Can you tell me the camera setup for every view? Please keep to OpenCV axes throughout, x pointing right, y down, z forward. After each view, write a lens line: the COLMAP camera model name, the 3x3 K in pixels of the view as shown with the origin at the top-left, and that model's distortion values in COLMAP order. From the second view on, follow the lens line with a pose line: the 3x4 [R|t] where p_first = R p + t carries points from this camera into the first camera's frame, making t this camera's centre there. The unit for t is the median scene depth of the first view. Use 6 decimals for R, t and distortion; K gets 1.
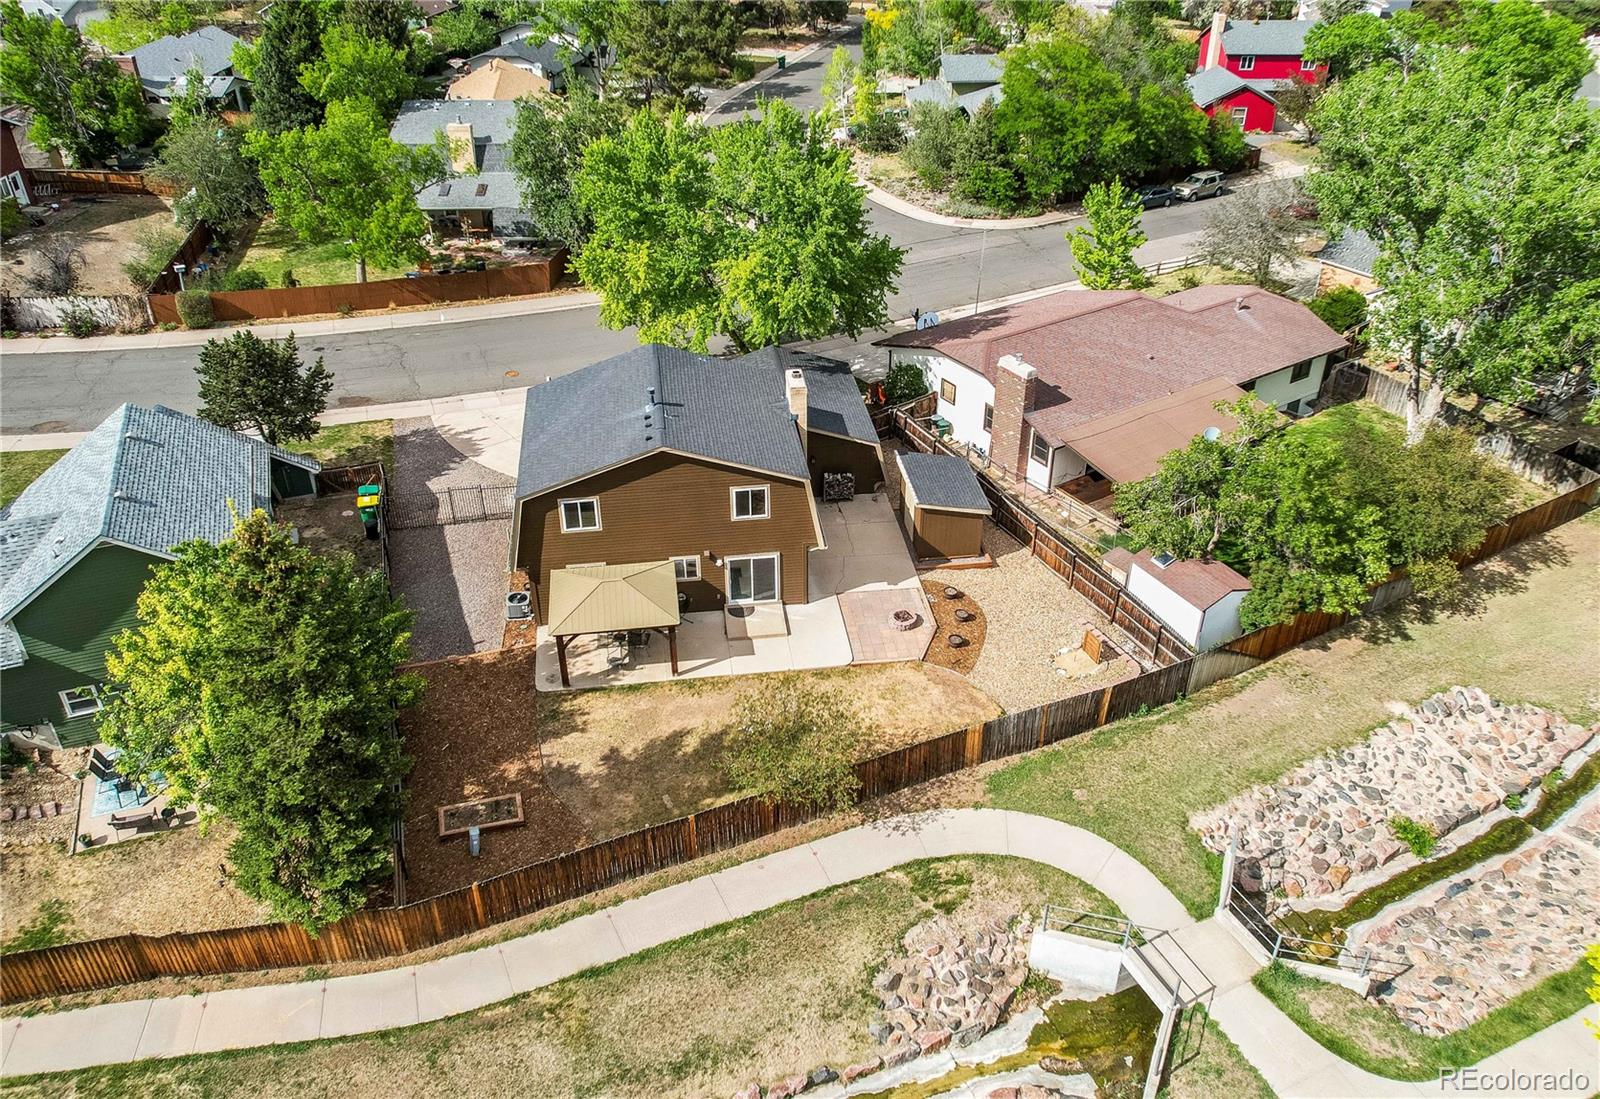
lens RADIAL K [[1242.4, 0, 769.7], [0, 1242.4, 548.2], [0, 0, 1]] dist [-0.071601, 0.087235]
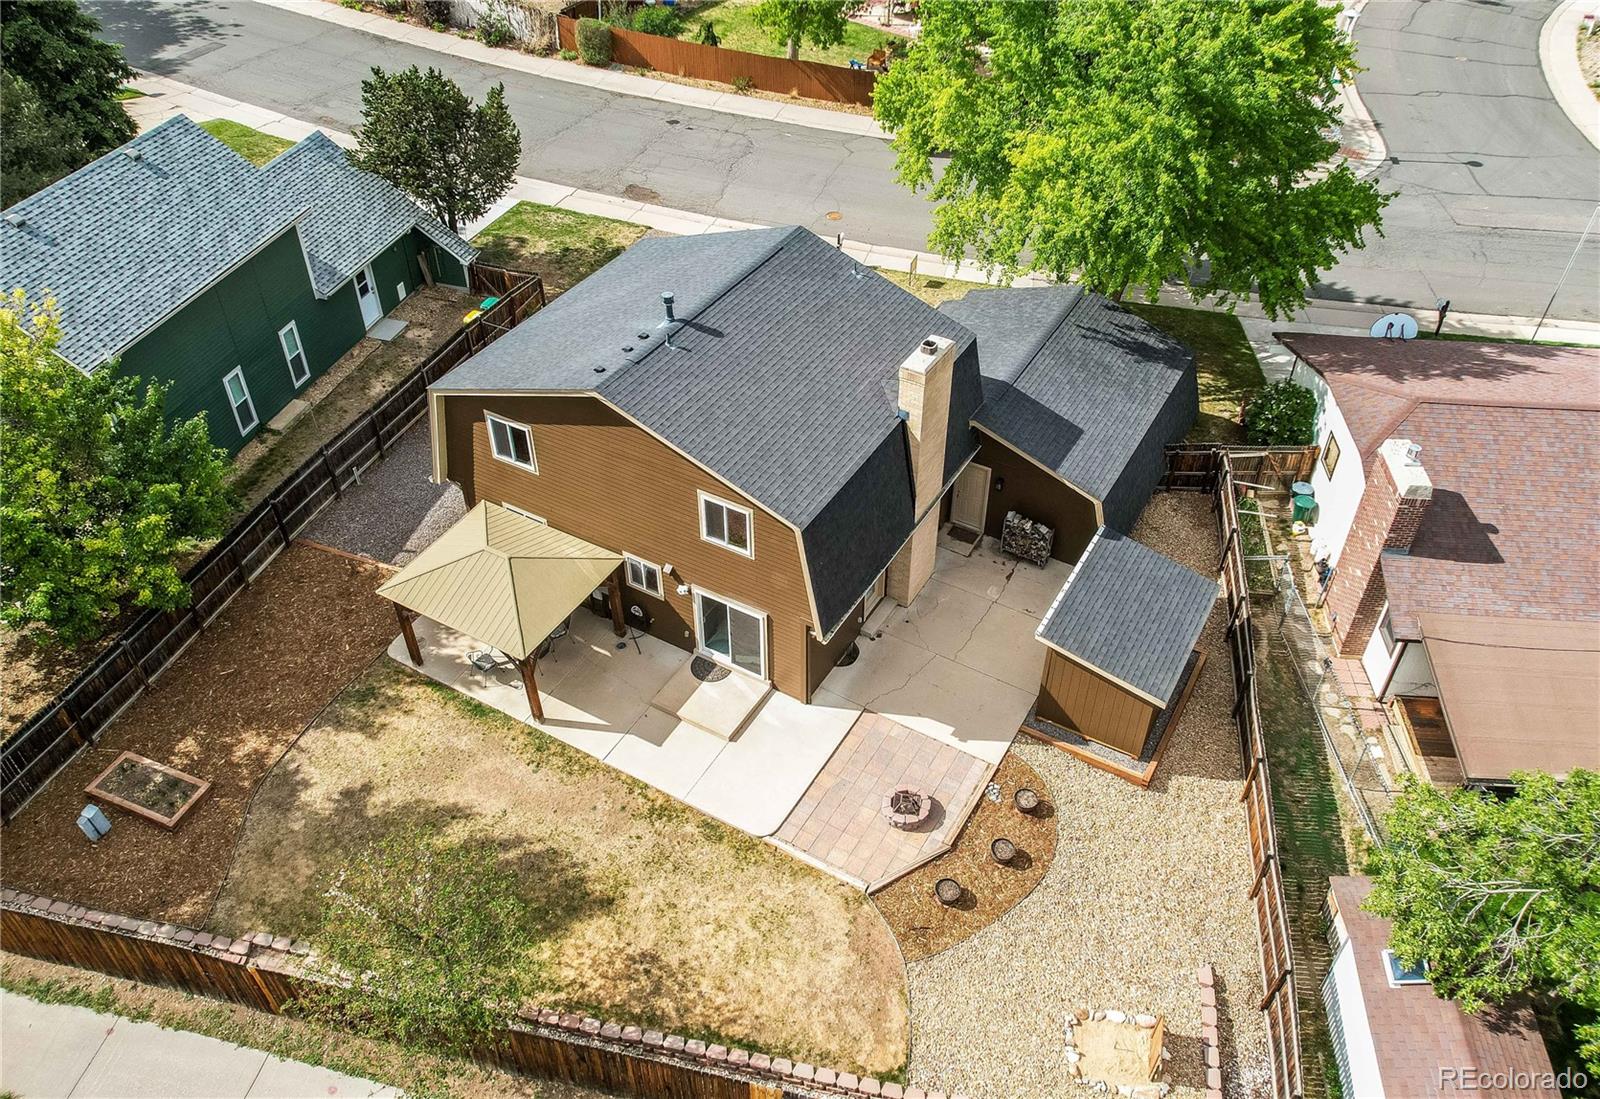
lens RADIAL K [[1242.4, 0, 769.7], [0, 1242.4, 548.2], [0, 0, 1]] dist [-0.071601, 0.087235]
pose [[0.796725, 0.401568, -0.451632, 0.270985], [-0.333824, 0.915385, 0.225014, -0.164183], [0.503776, -0.028508, 0.863364, 0.469617]]
